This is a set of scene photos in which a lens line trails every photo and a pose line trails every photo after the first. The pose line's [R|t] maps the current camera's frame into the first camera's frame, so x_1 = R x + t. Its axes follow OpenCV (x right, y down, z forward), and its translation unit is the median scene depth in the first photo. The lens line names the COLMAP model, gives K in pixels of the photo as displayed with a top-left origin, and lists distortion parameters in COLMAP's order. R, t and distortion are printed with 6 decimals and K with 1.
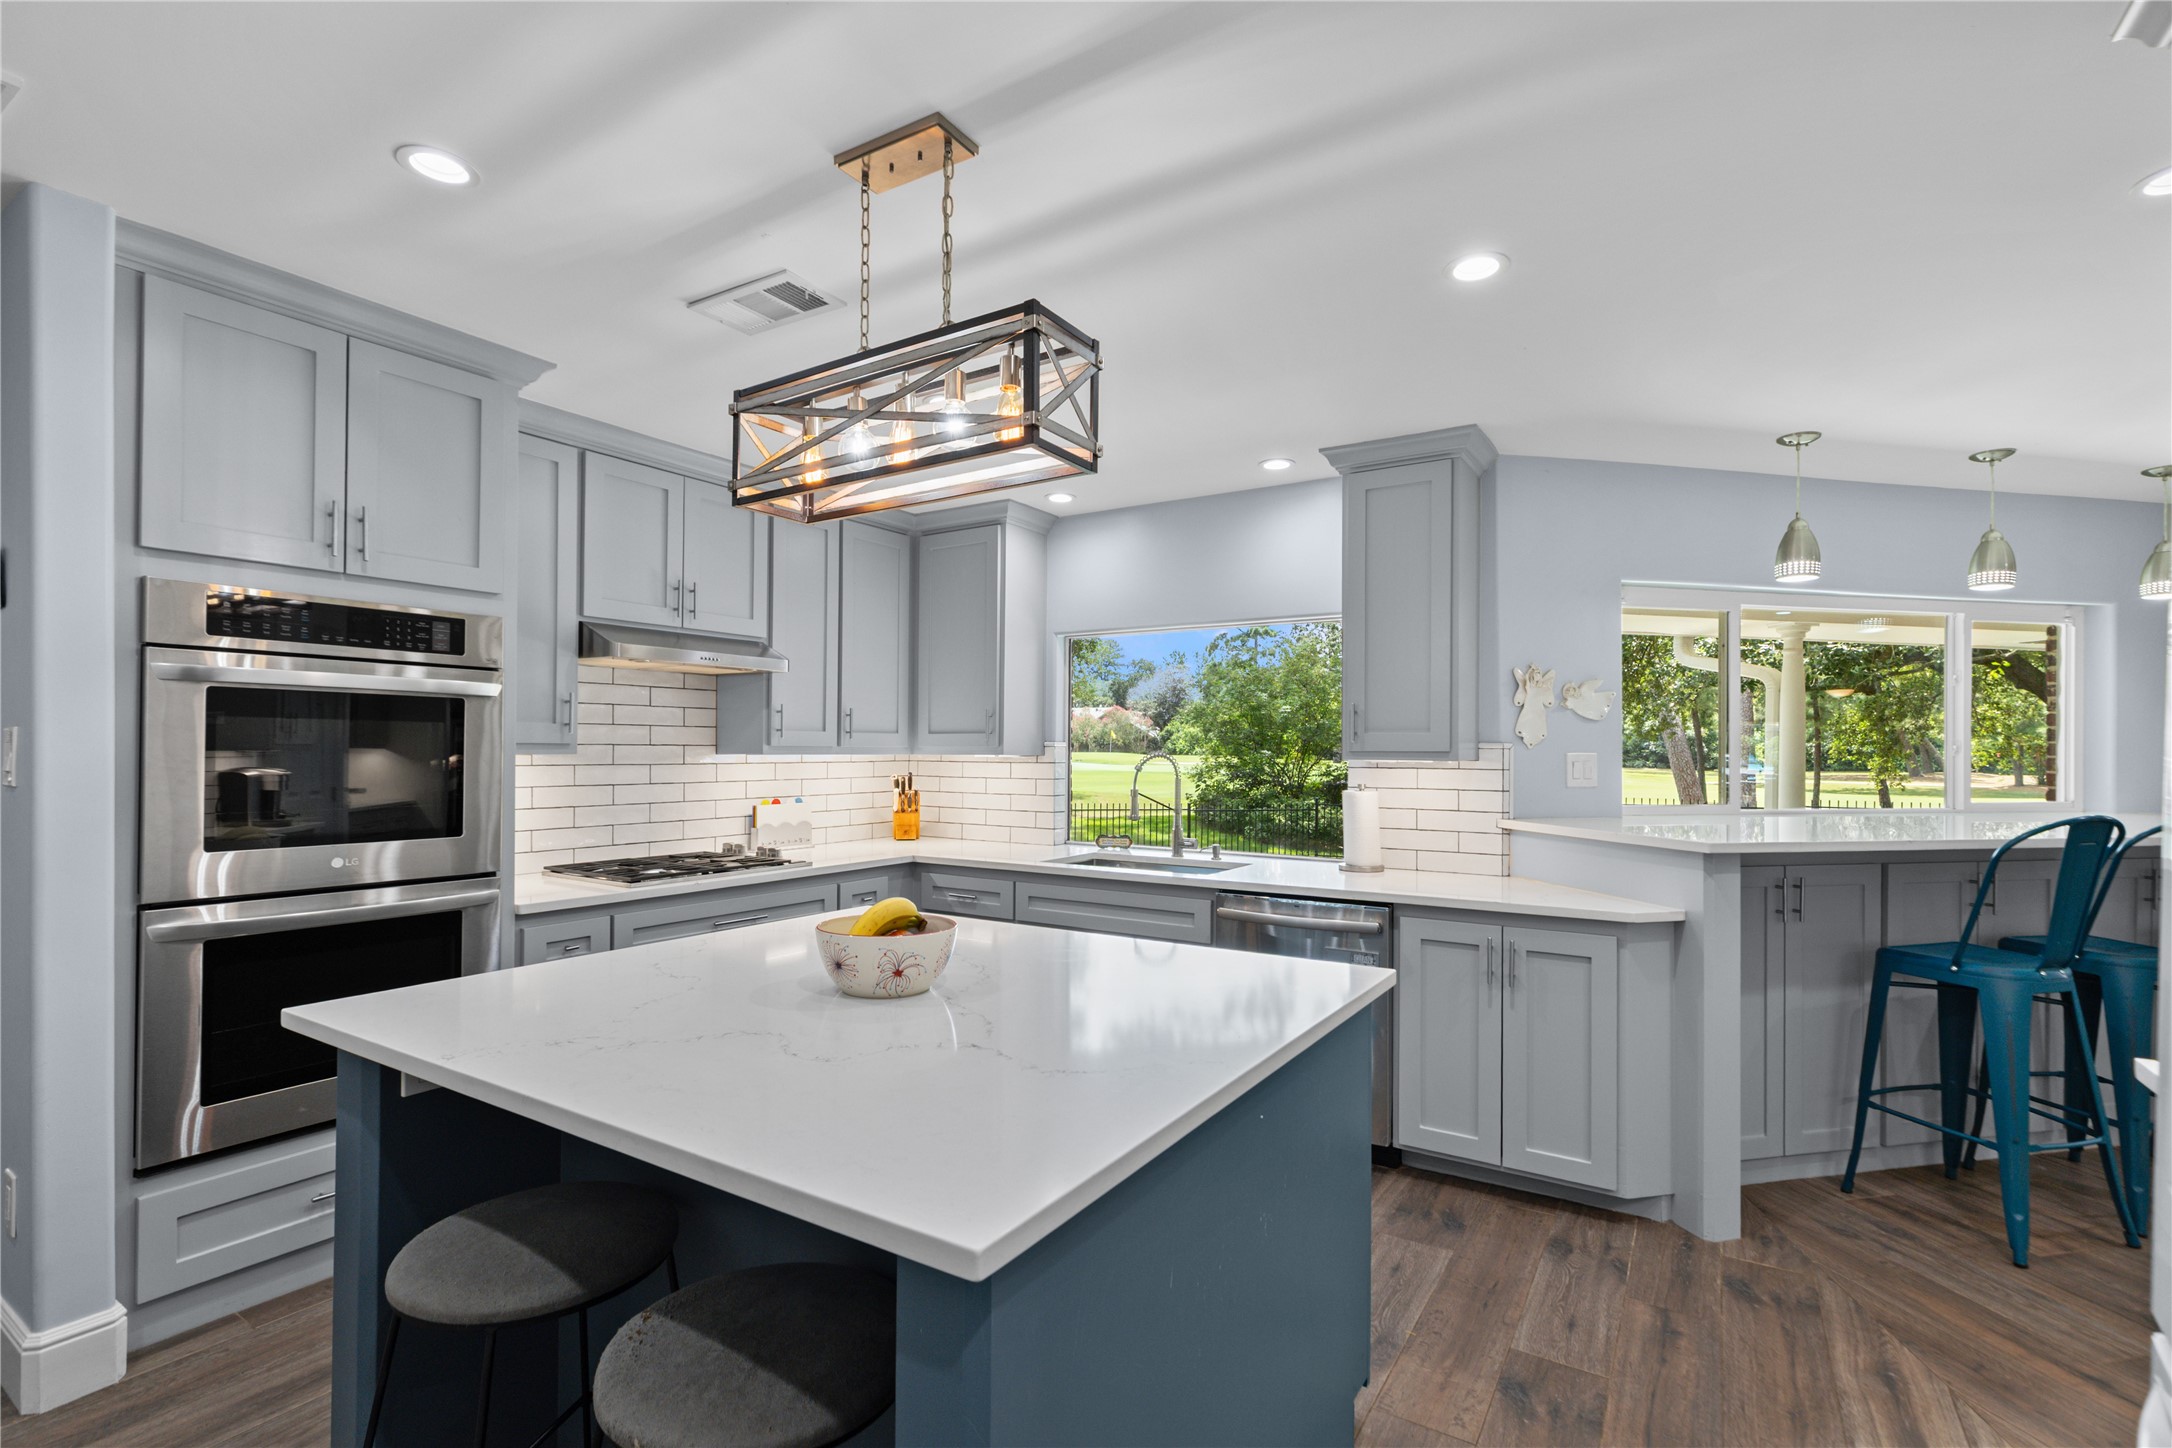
lens RADIAL K [[981.2, 0, 1103.2], [0, 981.2, 739.3], [0, 0, 1]] dist [0.008258, -0.000432]
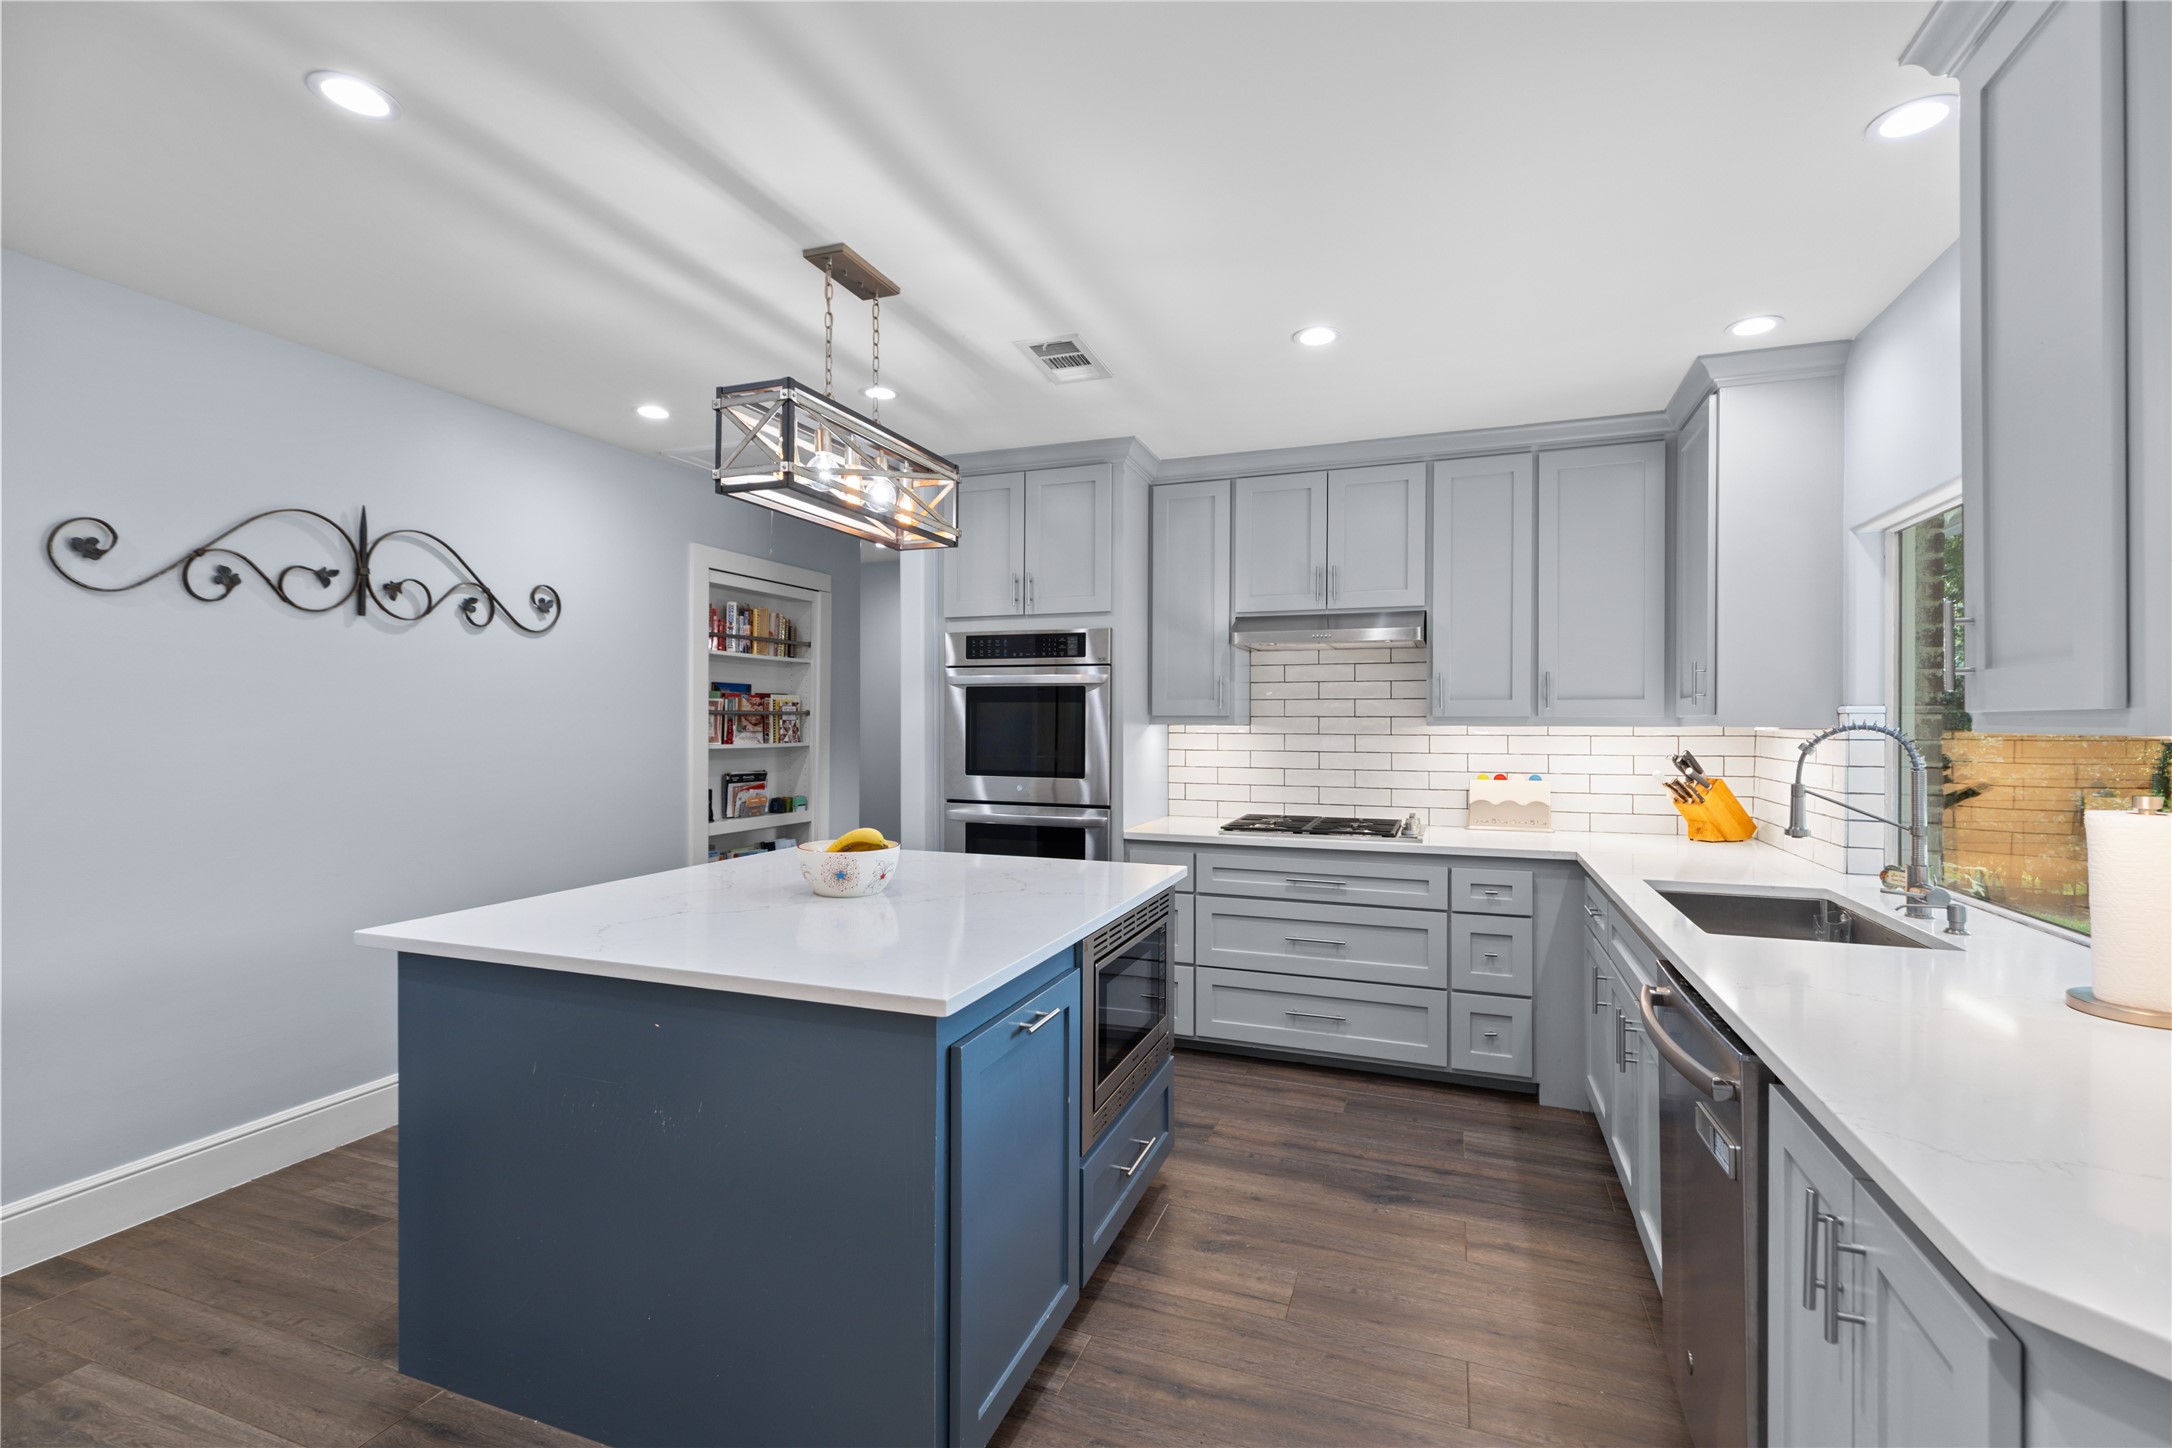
lens RADIAL K [[971.1, 0, 1090.2], [0, 971.1, 724.3], [0, 0, 1]] dist [0.004778, -0.001274]
pose [[0.200073, -0.002034, -0.979779, 0.529538], [0.008994, 0.999960, -0.000240, 0.011449], [0.979740, -0.008764, 0.200083, 0.479396]]
